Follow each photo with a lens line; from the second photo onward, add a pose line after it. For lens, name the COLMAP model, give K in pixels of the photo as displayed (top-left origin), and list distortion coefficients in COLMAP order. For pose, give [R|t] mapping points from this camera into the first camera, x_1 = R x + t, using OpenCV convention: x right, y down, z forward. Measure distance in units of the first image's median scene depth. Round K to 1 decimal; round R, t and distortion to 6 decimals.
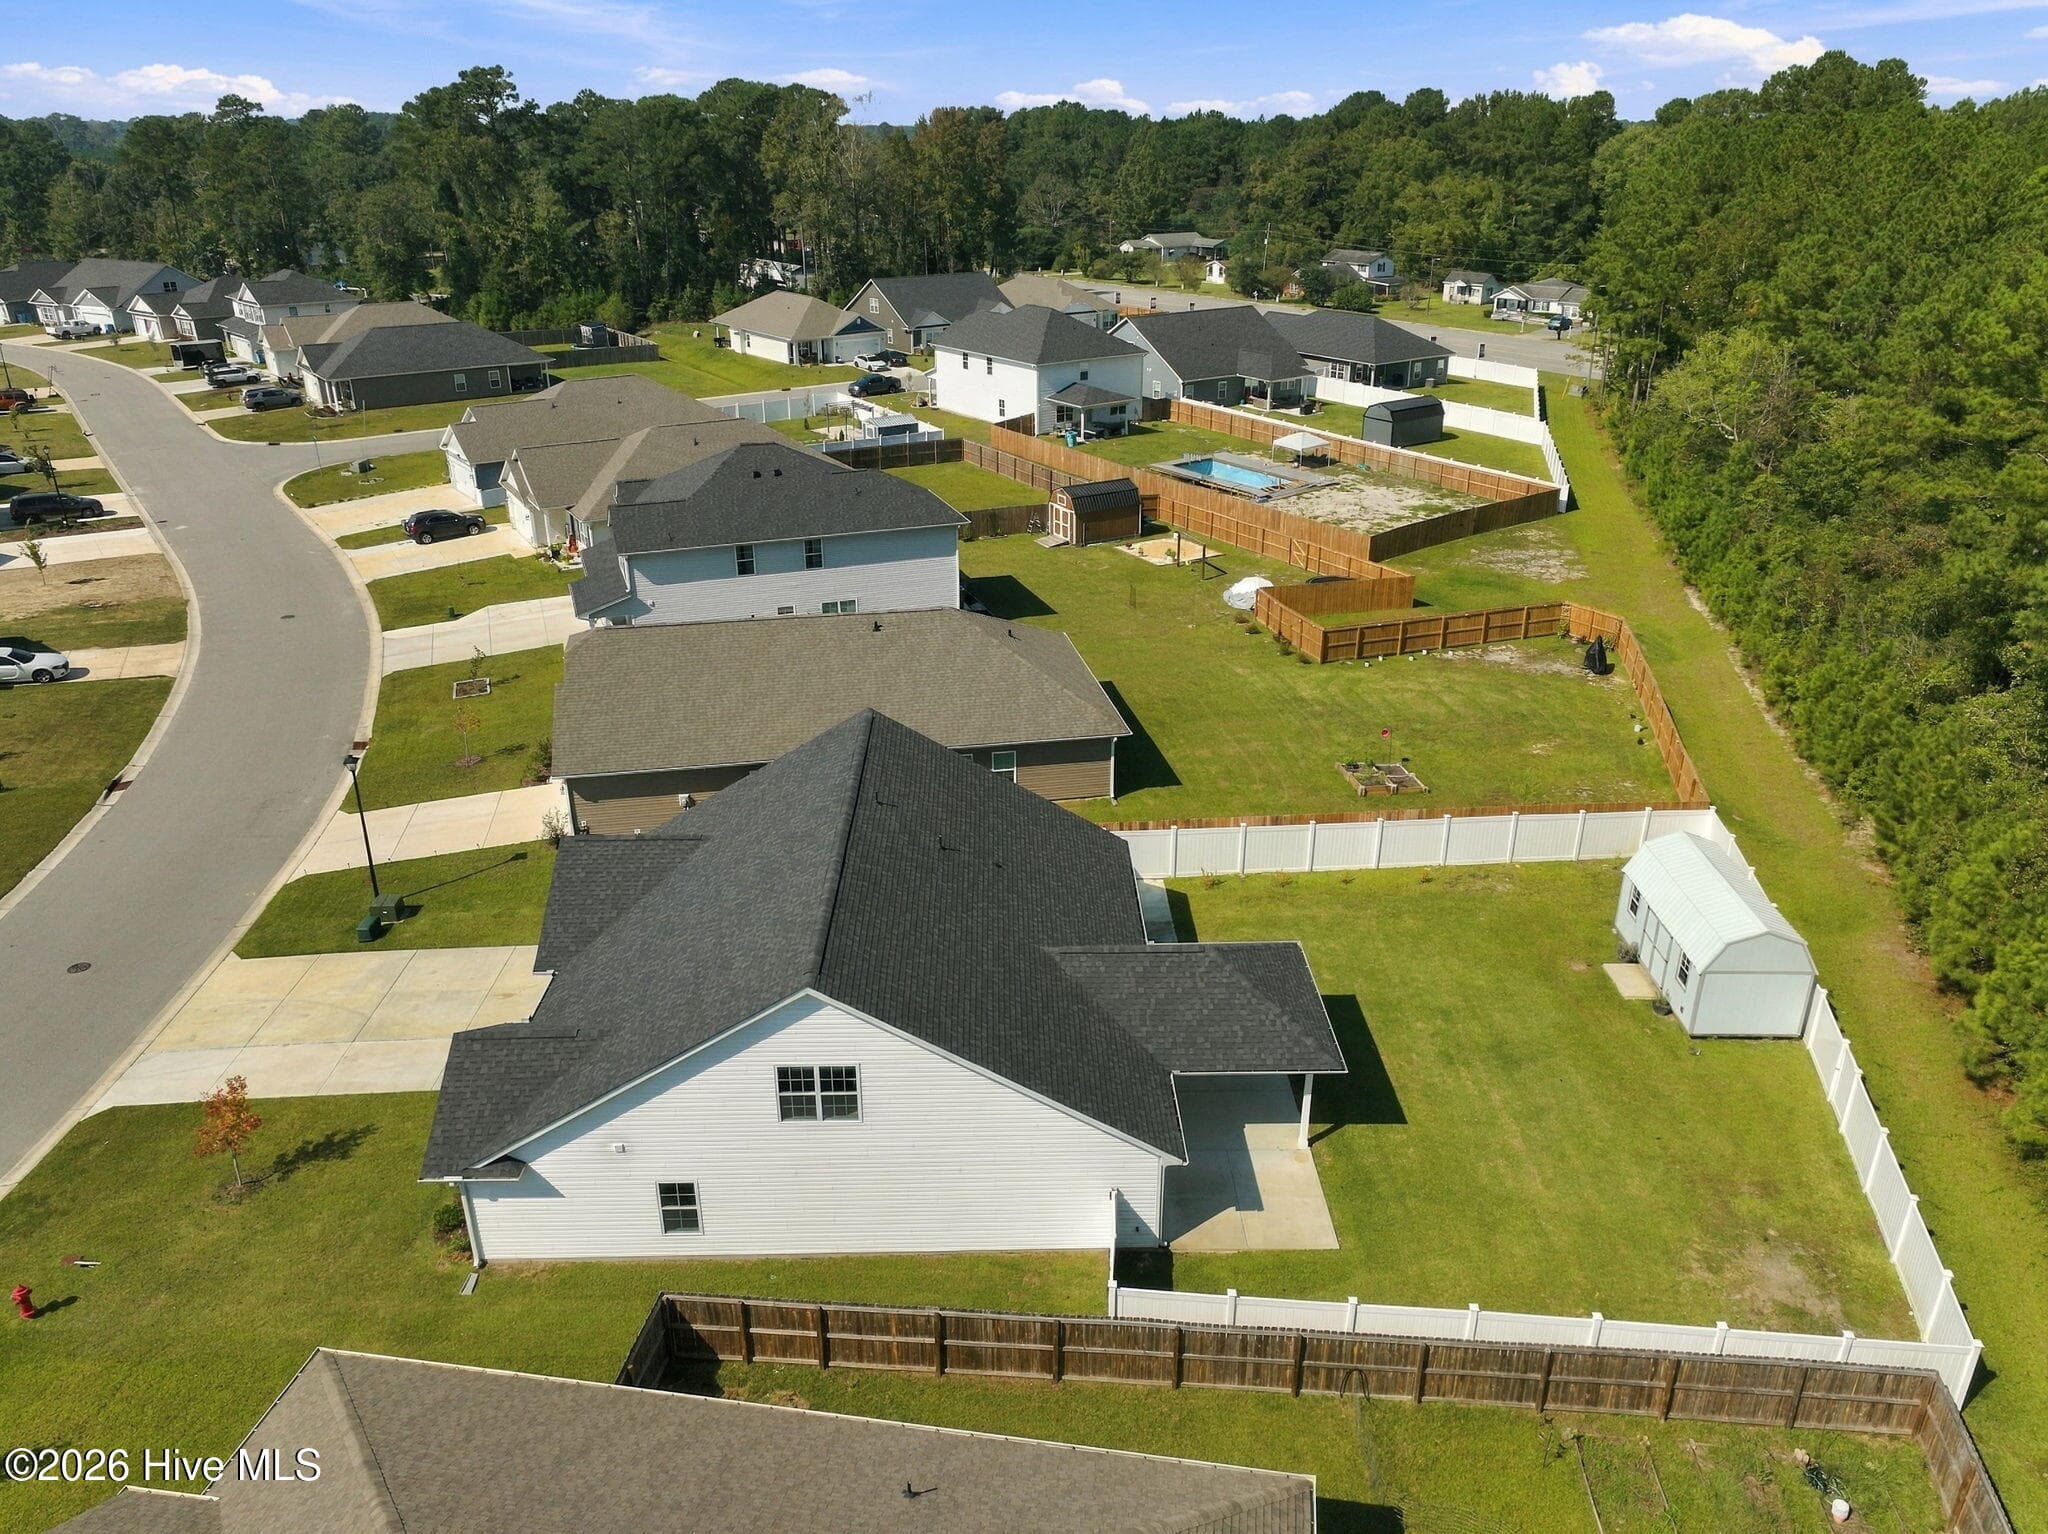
lens RADIAL K [[1439.2, 0, 1030.3], [0, 1439.2, 754.2], [0, 0, 1]] dist [0.003920, 0.011240]
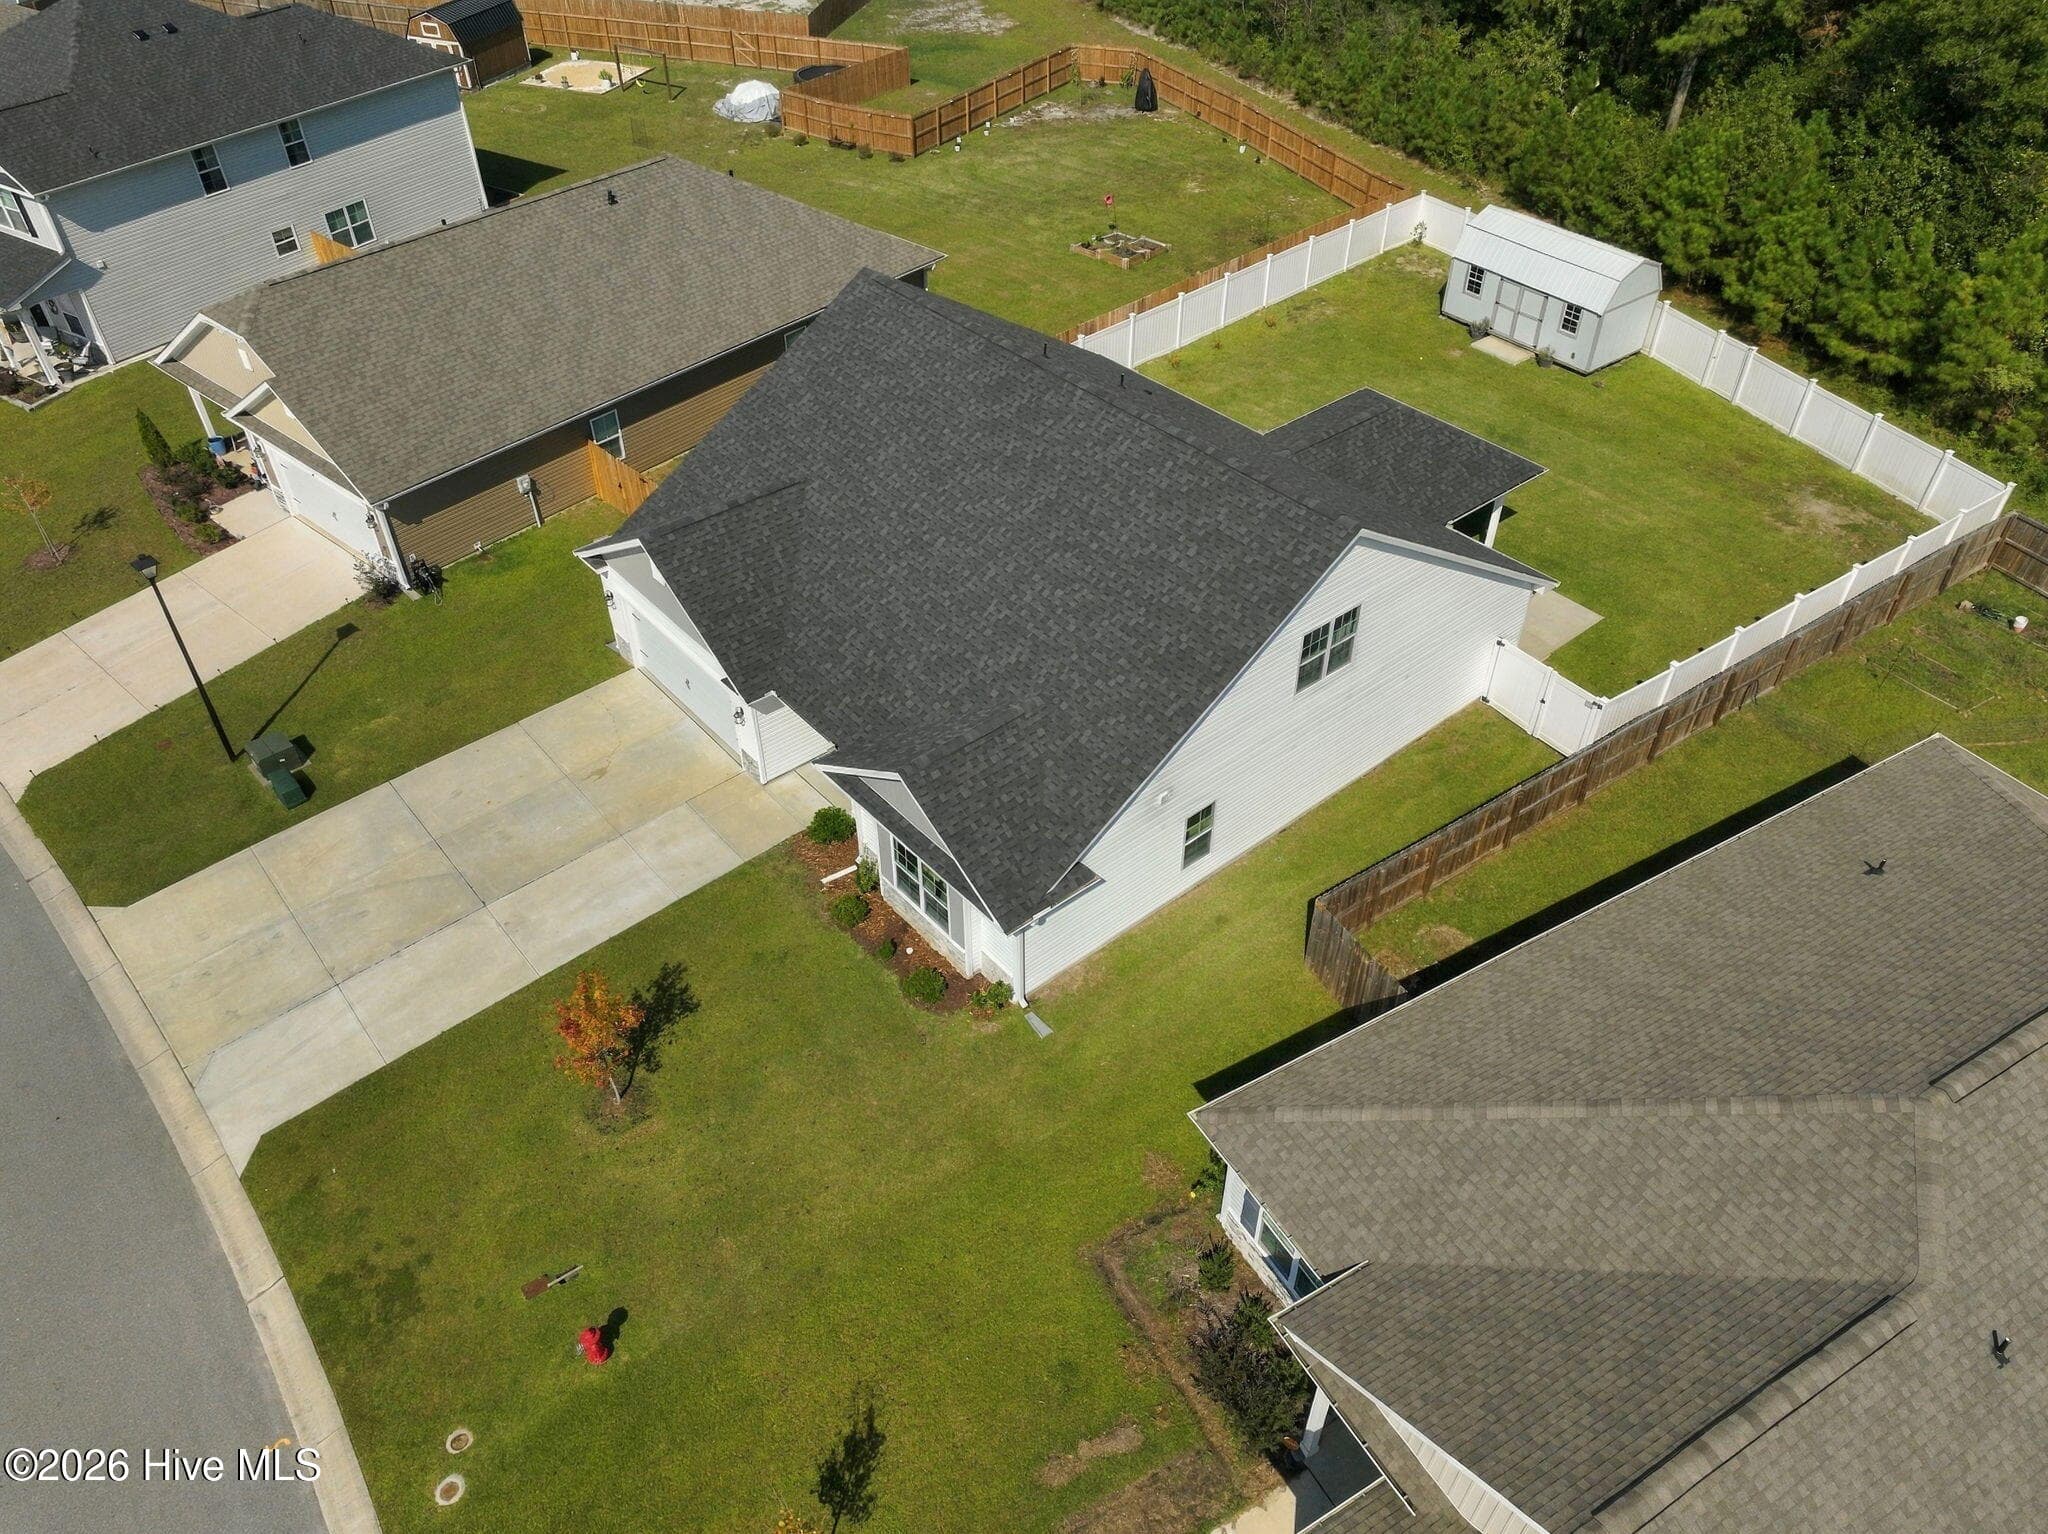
lens RADIAL K [[1439.2, 0, 1034.9], [0, 1439.2, 759.4], [0, 0, 1]] dist [0.003920, 0.011240]
pose [[0.774094, -0.408854, 0.483339, -0.463459], [0.246673, 0.897938, 0.364499, -0.047933], [-0.583035, -0.162930, 0.795942, 0.227331]]
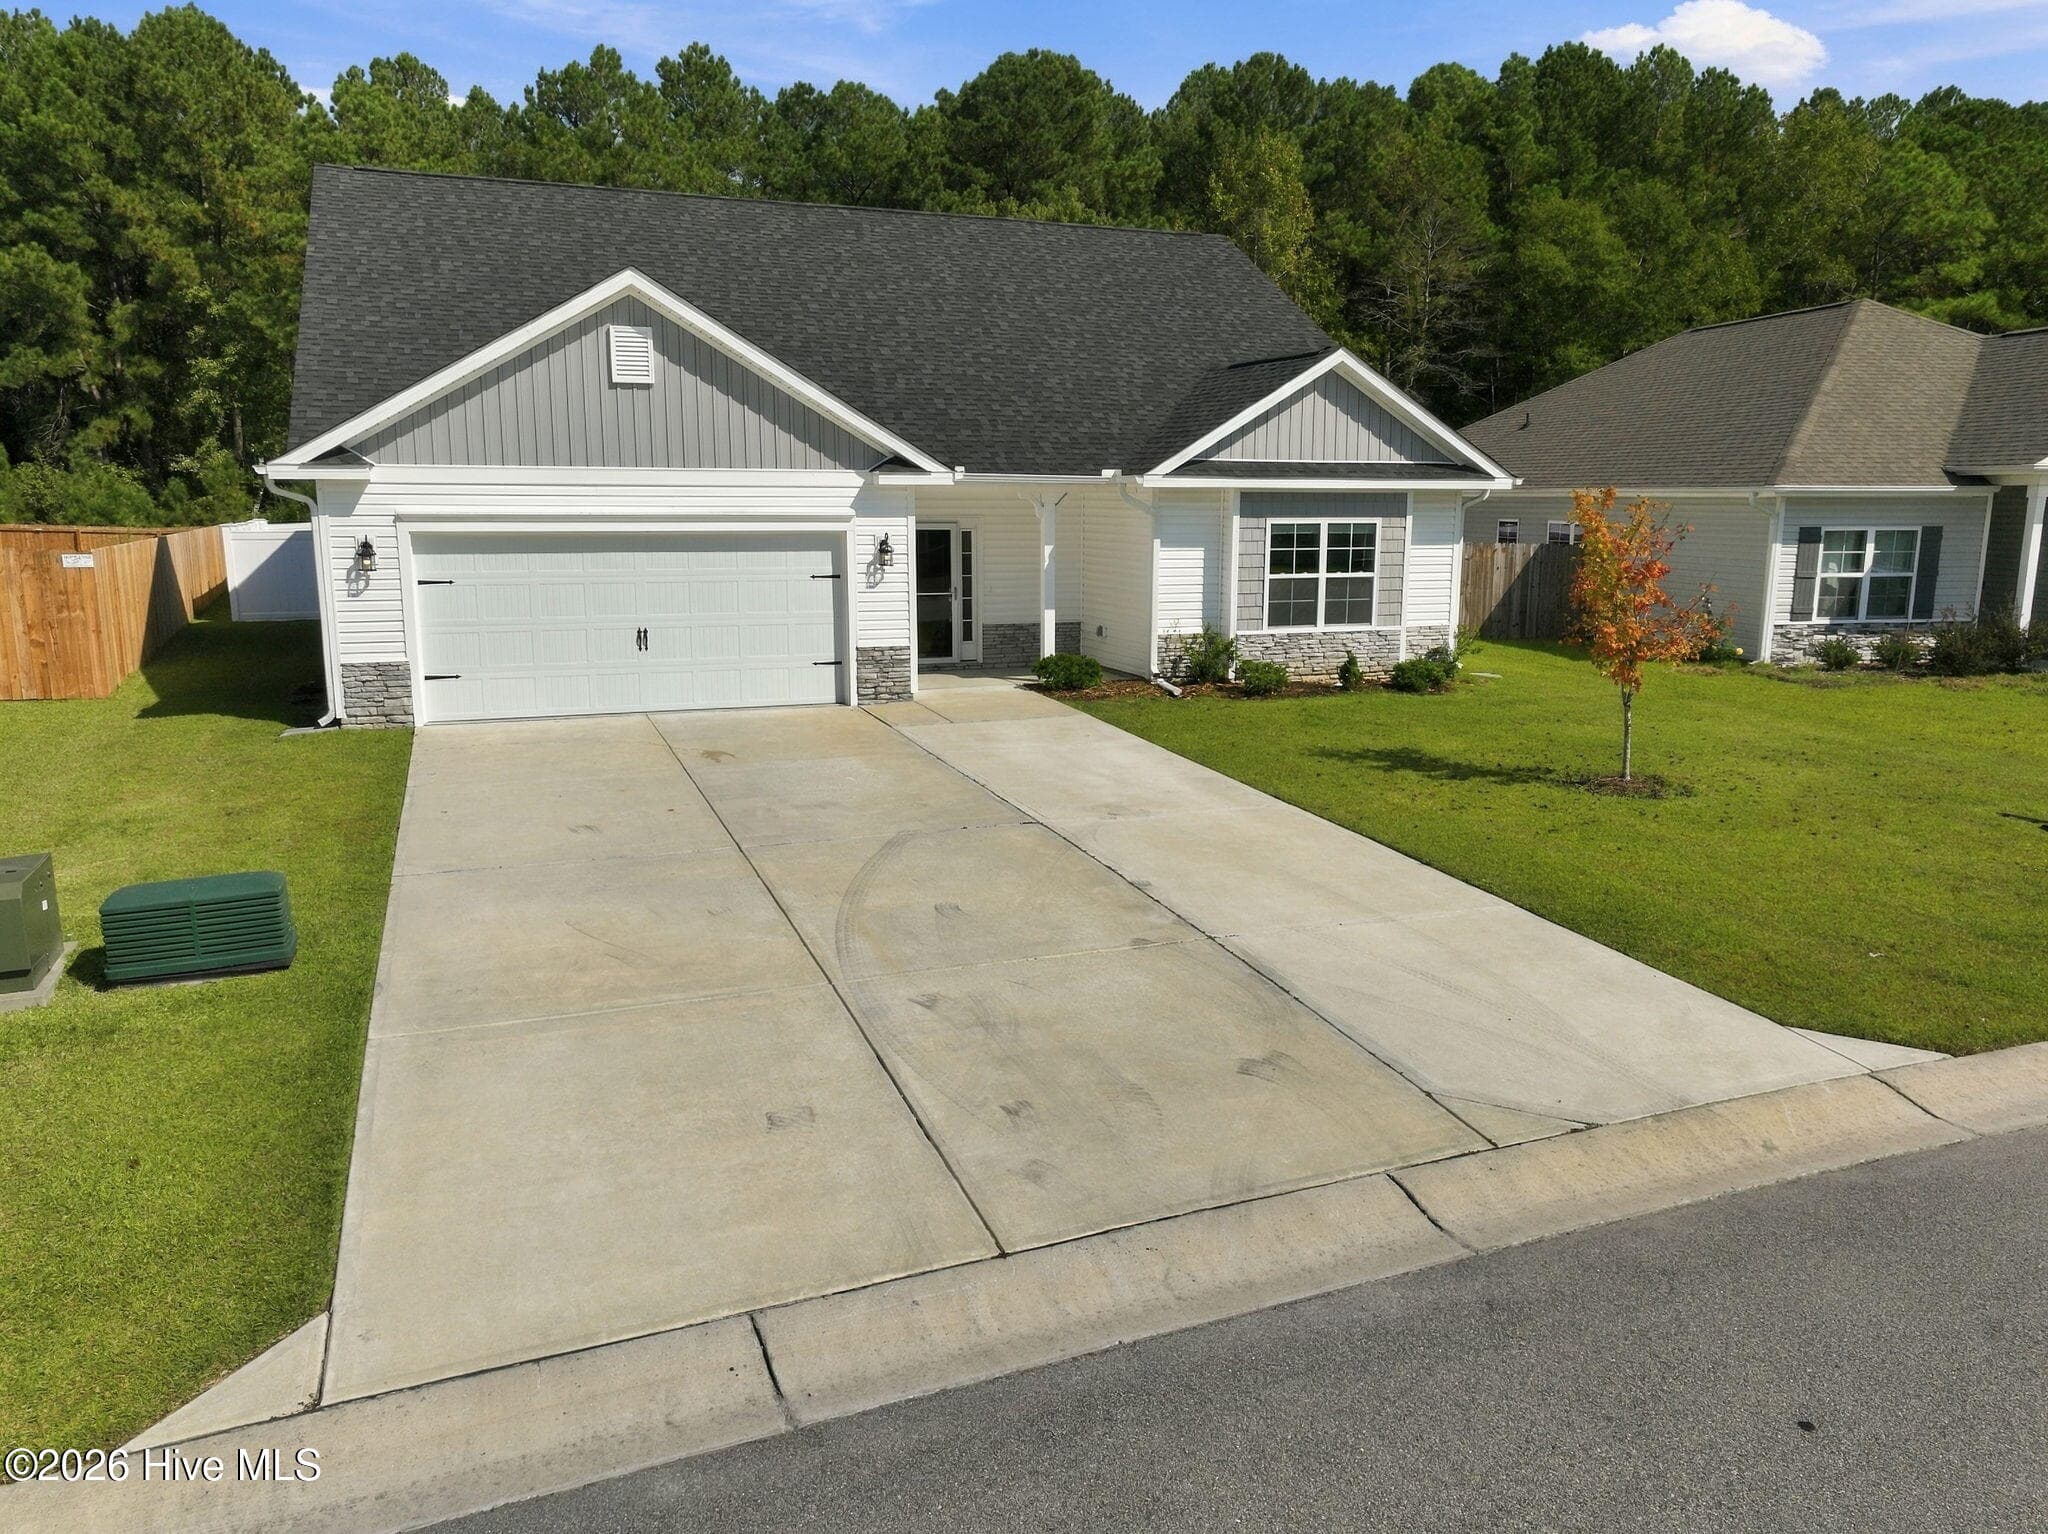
lens RADIAL K [[1439.2, 0, 1029.2], [0, 1439.2, 757.0], [0, 0, 1]] dist [0.003920, 0.011240]
pose [[-0.338487, -0.165236, 0.926350, -0.597865], [0.371013, 0.881271, 0.292763, 0.080243], [-0.864740, 0.442785, -0.236994, 0.857124]]
